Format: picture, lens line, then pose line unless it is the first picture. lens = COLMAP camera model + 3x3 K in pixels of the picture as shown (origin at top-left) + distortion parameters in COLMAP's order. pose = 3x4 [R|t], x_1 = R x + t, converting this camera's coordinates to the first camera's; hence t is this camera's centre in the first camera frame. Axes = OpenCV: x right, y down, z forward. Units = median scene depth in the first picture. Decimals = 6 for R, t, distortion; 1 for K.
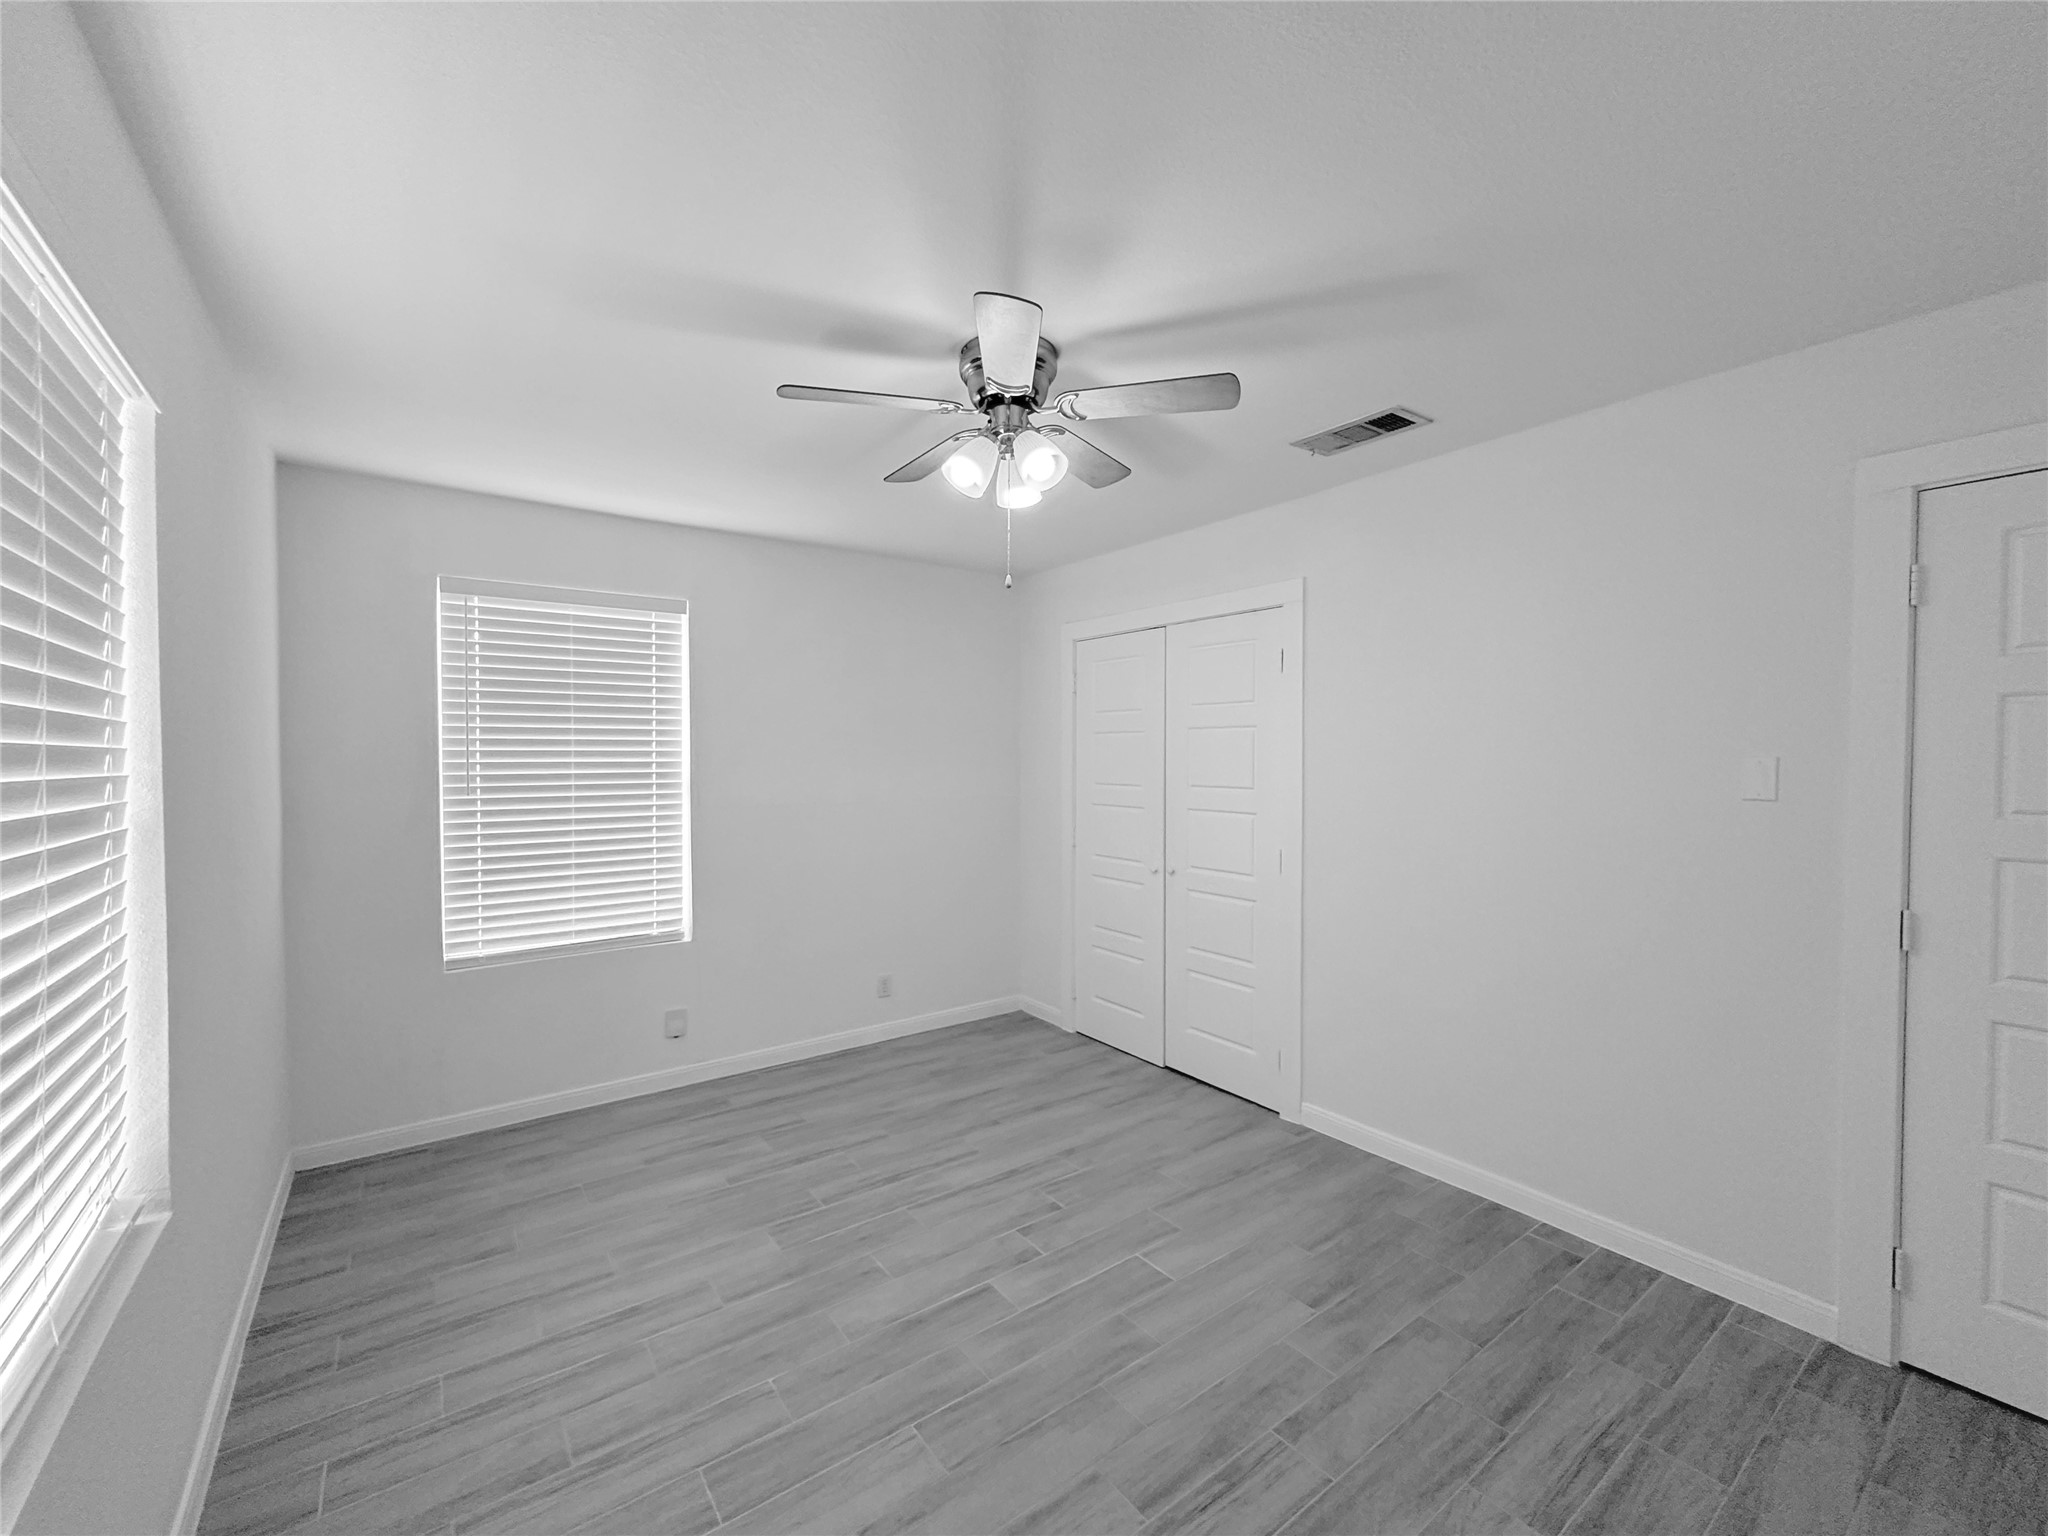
lens RADIAL K [[822.1, 0, 1001.1], [0, 822.1, 743.6], [0, 0, 1]] dist [-0.002993, -0.000070]
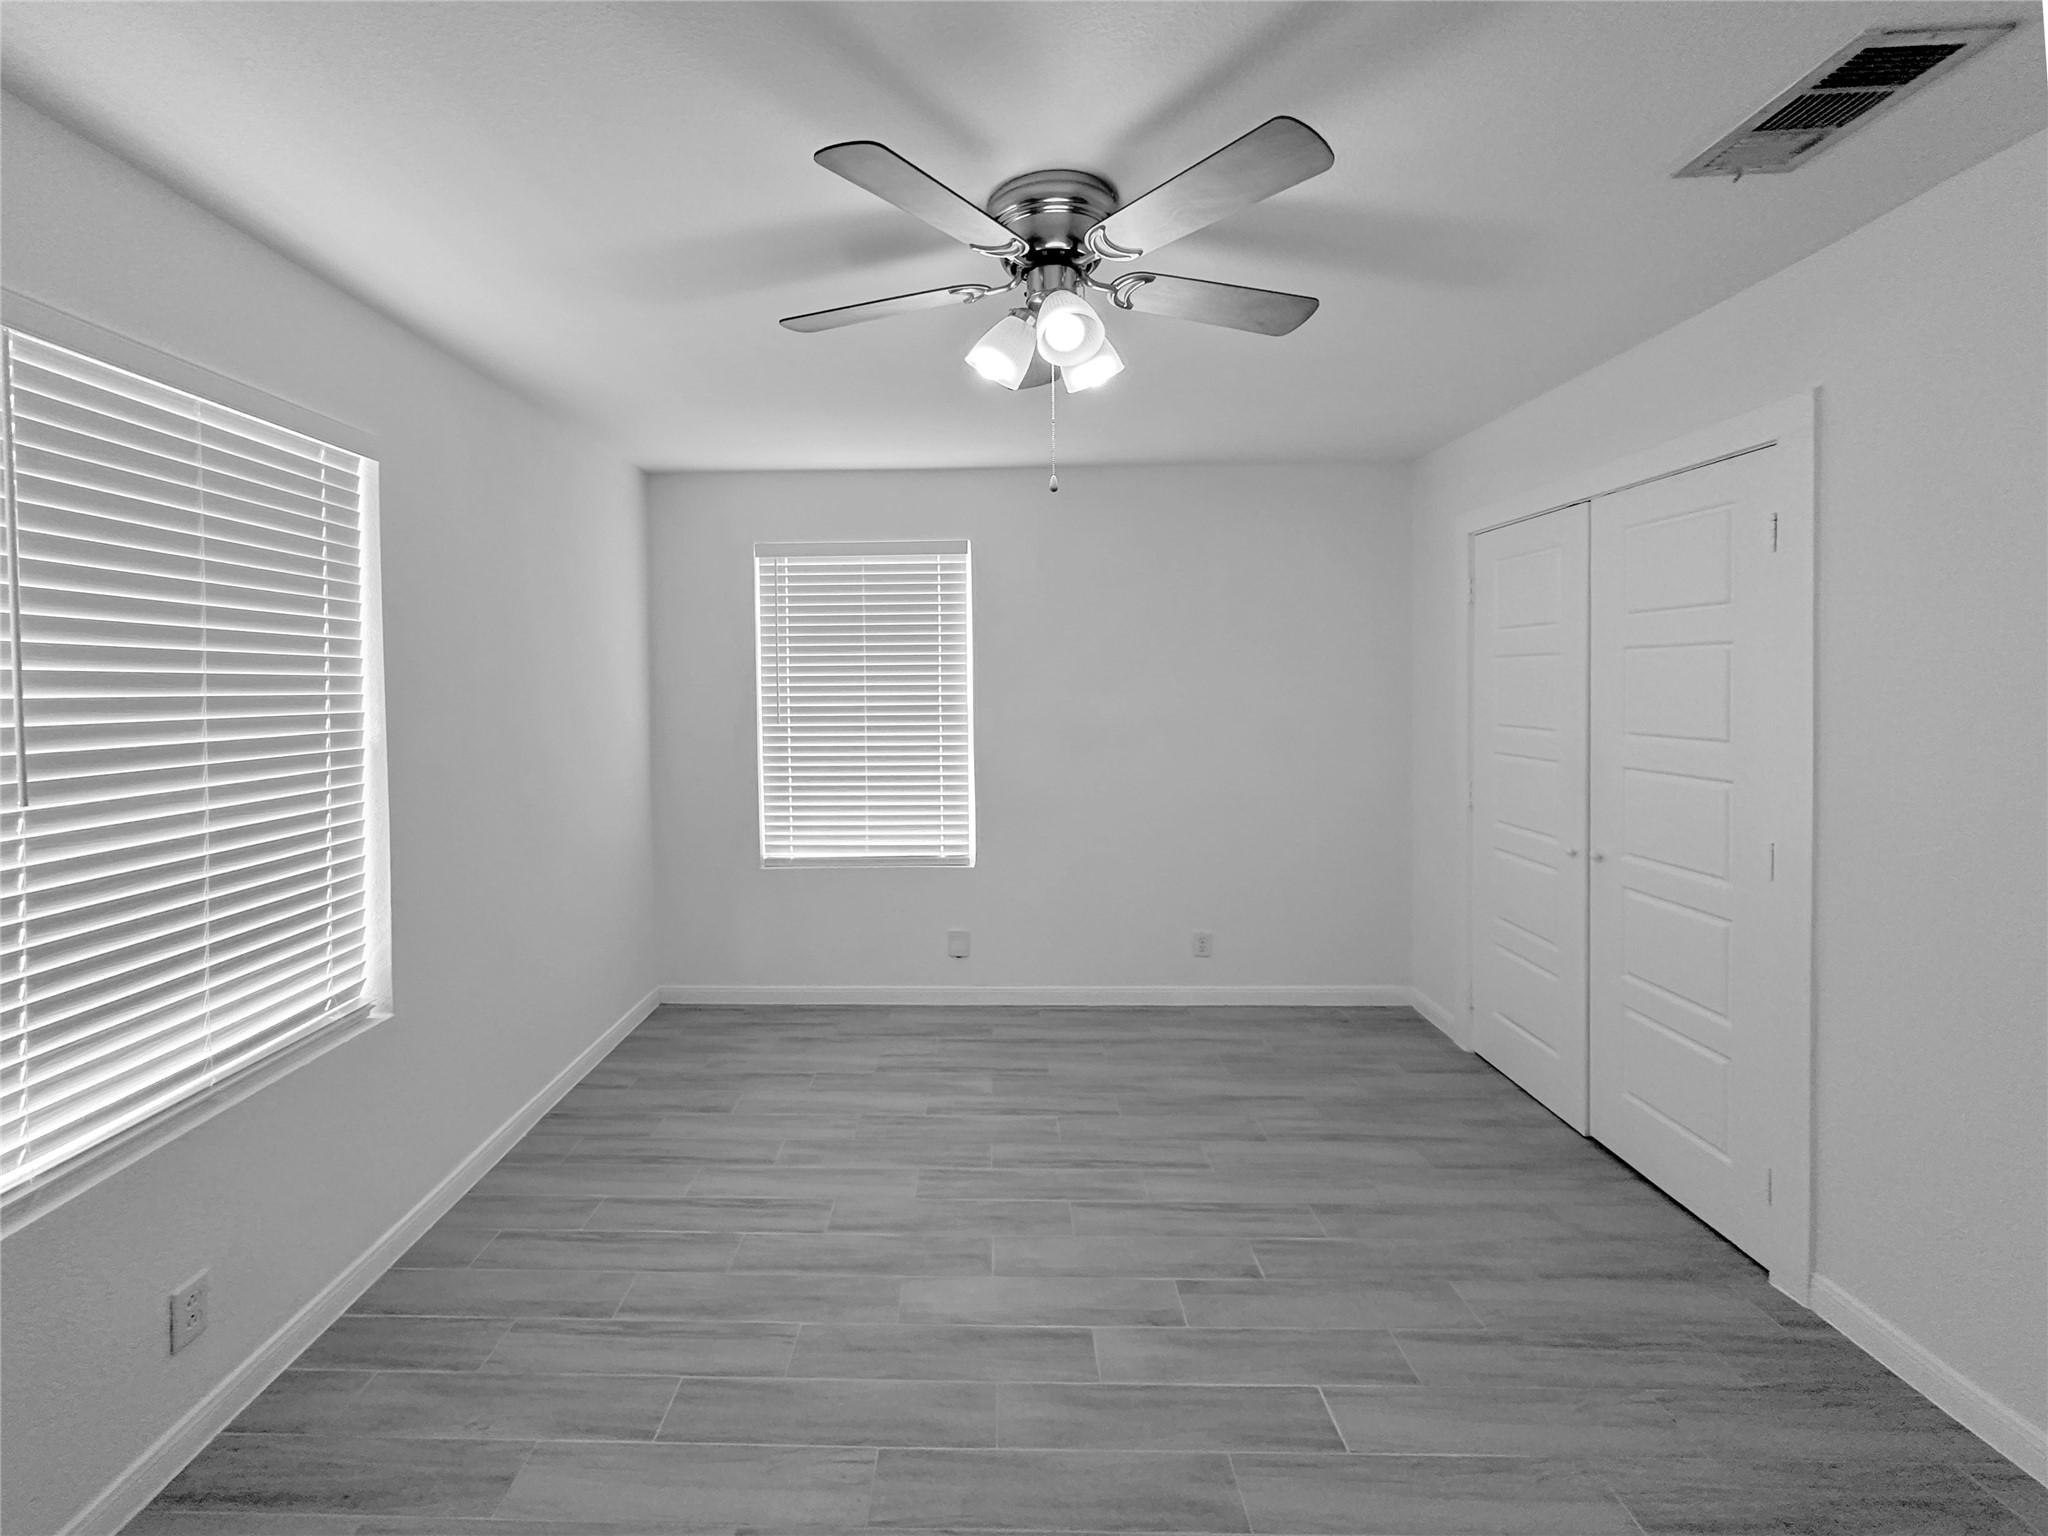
lens RADIAL K [[822.1, 0, 1009.1], [0, 822.1, 673.8], [0, 0, 1]] dist [-0.002993, -0.000070]
pose [[0.798485, -0.009601, -0.601939, 0.343384], [0.014013, 0.999898, 0.002640, -0.008285], [0.601852, -0.010543, 0.798538, 0.237622]]
